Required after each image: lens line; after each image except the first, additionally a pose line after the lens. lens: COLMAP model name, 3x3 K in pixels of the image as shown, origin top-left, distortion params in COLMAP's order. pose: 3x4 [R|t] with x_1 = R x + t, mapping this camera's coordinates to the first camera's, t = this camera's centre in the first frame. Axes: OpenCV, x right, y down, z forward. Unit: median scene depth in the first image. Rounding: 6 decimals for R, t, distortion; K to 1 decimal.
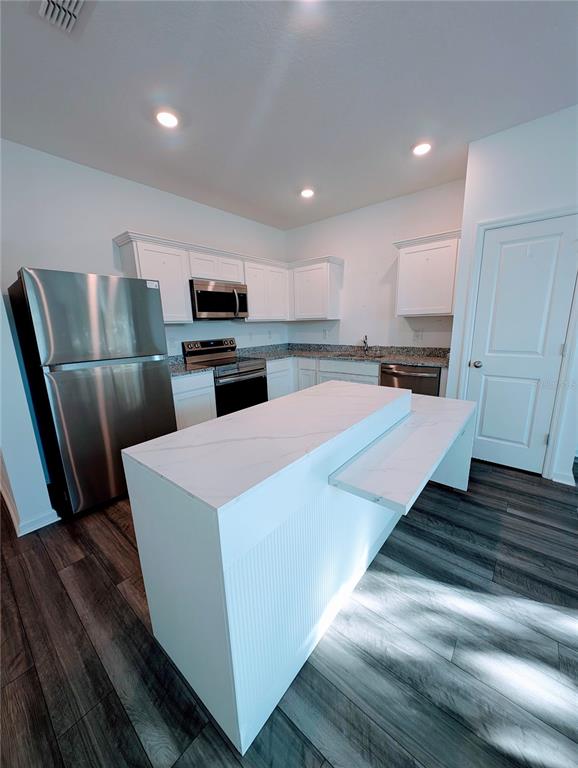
lens RADIAL K [[290.9, 0, 290.7], [0, 290.9, 385.3], [0, 0, 1]] dist [0.001867, 0.000336]
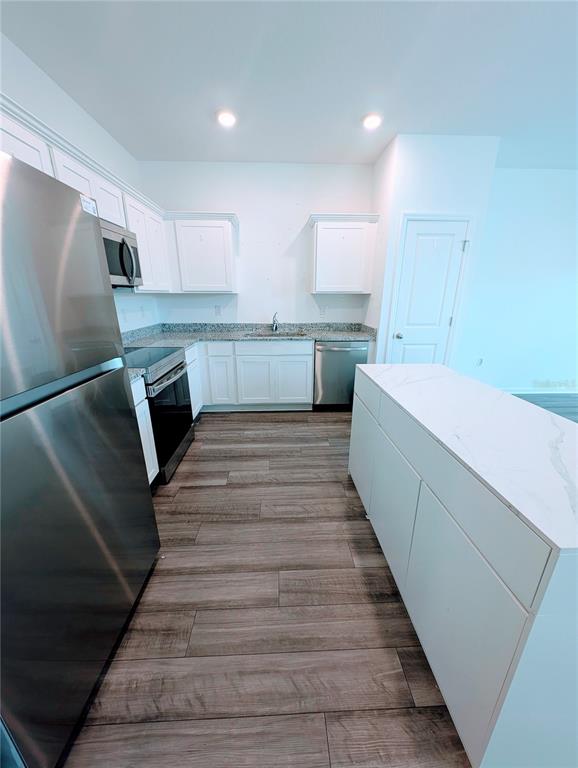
lens RADIAL K [[290.9, 0, 291.3], [0, 290.9, 386.6], [0, 0, 1]] dist [0.001867, 0.000336]
pose [[0.735791, -0.177348, 0.653574, -0.415633], [0.121306, 0.984006, 0.130445, -0.061933], [-0.666255, -0.016698, 0.745537, 0.317079]]
